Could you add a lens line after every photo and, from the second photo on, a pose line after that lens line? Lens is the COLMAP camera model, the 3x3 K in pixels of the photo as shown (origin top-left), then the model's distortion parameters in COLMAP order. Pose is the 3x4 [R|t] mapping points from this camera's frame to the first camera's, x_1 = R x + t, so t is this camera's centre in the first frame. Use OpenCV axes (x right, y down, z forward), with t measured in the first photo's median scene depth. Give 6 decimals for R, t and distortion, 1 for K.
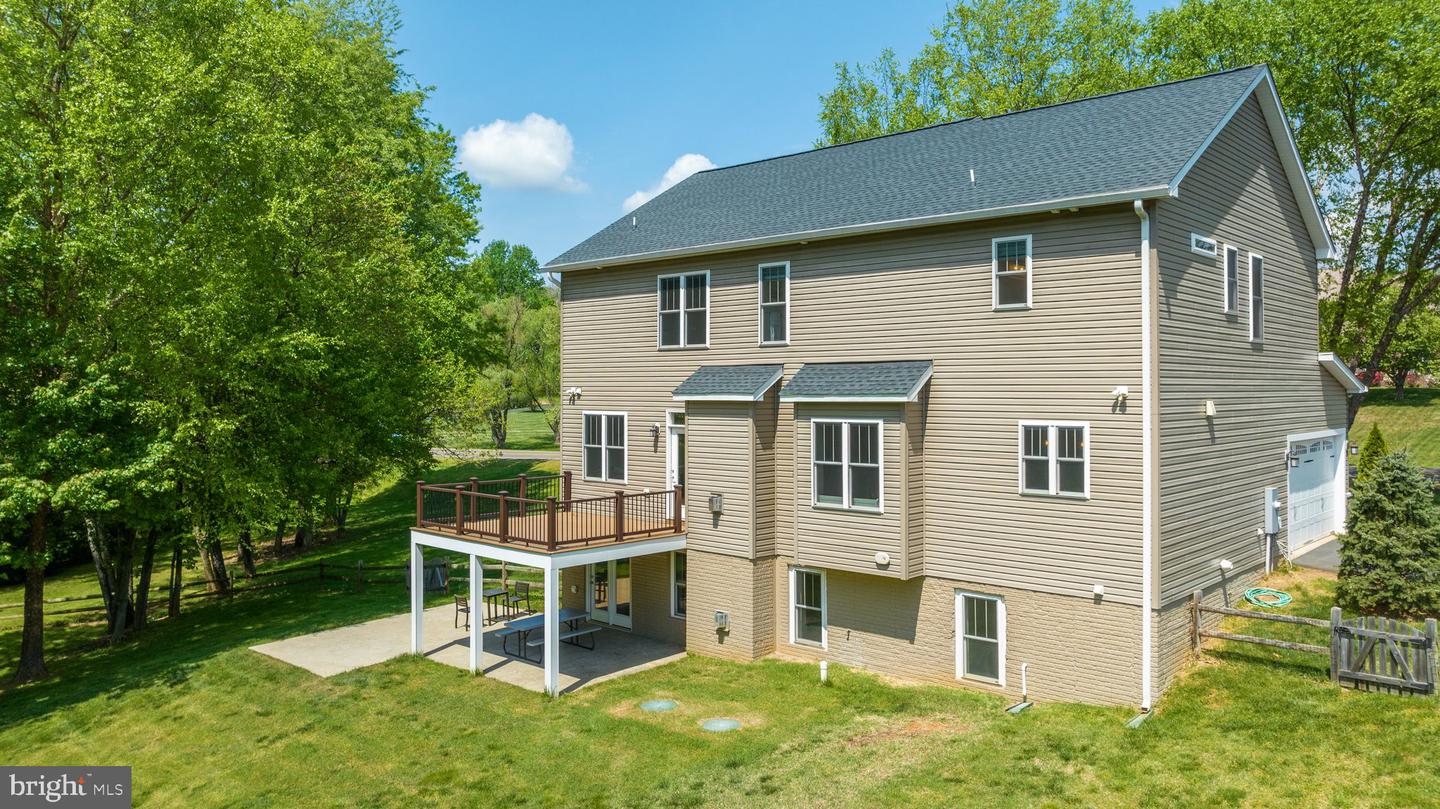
lens RADIAL K [[1026.9, 0, 723.8], [0, 1026.9, 378.0], [0, 0, 1]] dist [-0.012055, -0.002662]
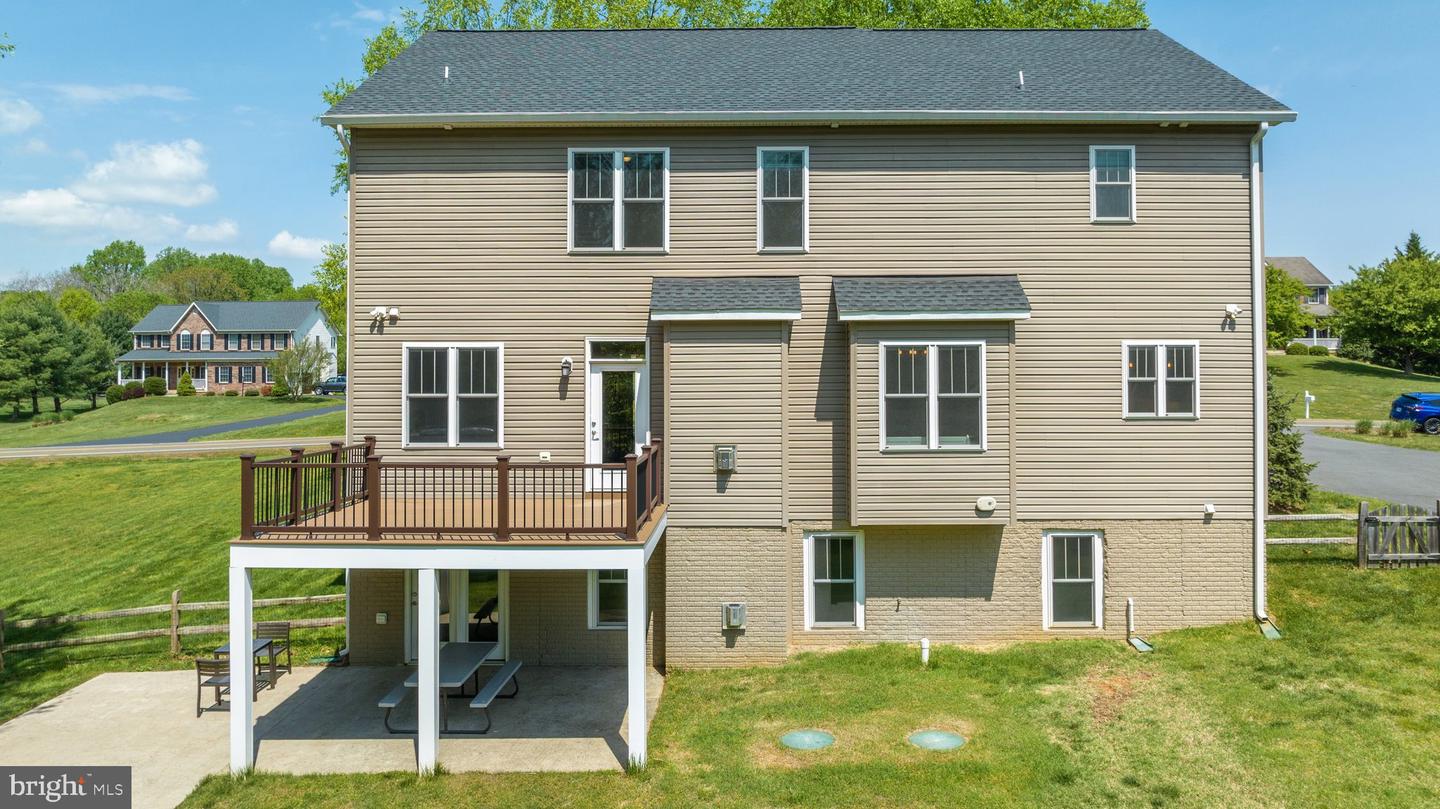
lens RADIAL K [[1026.9, 0, 725.2], [0, 1026.9, 358.7], [0, 0, 1]] dist [-0.012055, -0.002662]
pose [[0.741657, 0.011834, 0.670675, -0.548037], [-0.005293, 0.999916, -0.011790, 0.063276], [-0.670758, 0.005194, 0.741658, 0.487786]]
